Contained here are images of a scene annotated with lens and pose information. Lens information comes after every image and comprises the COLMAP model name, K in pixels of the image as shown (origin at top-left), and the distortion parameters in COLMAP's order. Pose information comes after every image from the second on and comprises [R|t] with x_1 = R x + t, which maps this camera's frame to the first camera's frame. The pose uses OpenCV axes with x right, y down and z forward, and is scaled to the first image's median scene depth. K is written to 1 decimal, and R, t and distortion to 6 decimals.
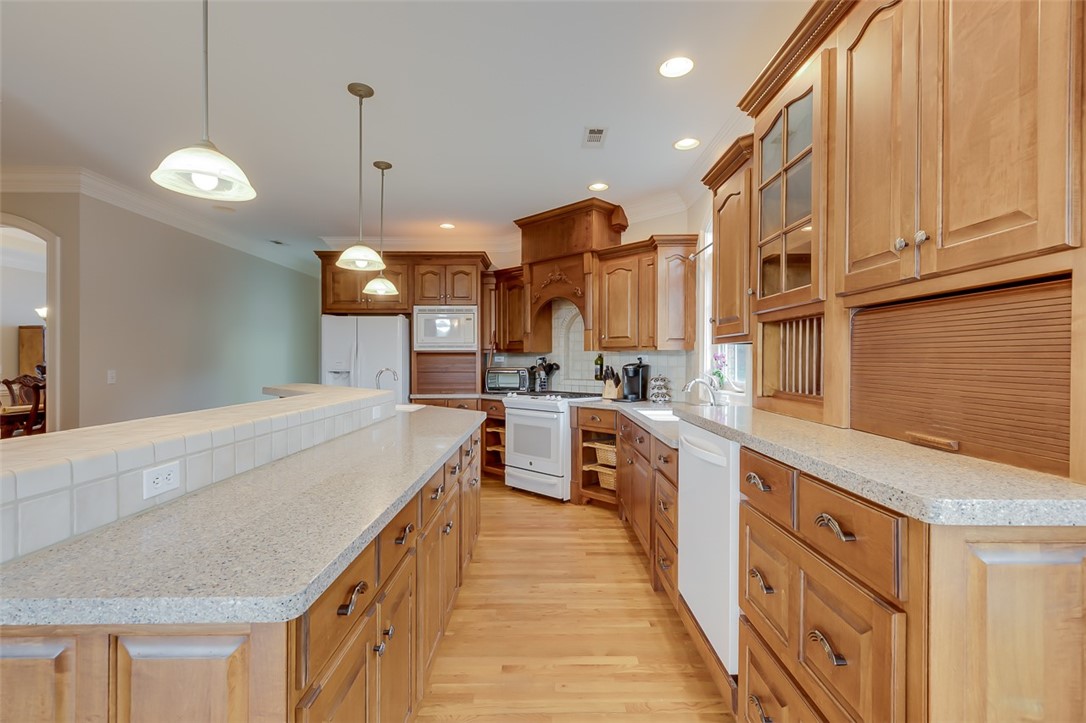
lens RADIAL K [[490.3, 0, 551.6], [0, 490.3, 359.5], [0, 0, 1]] dist [0.001906, -0.000025]
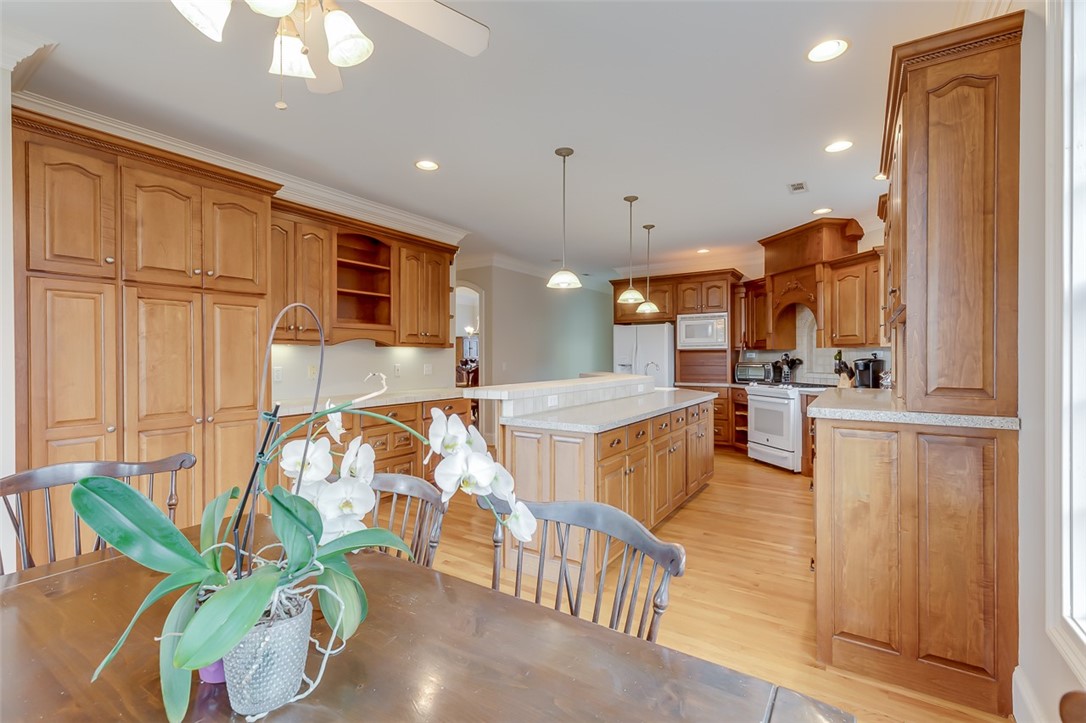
lens RADIAL K [[490.3, 0, 551.6], [0, 490.3, 359.5], [0, 0, 1]] dist [0.001906, -0.000025]
pose [[0.839189, -0.000044, -0.543840, 0.162301], [0.003905, 0.999975, 0.005945, 0.000551], [0.543826, -0.007113, 0.839168, -0.308079]]
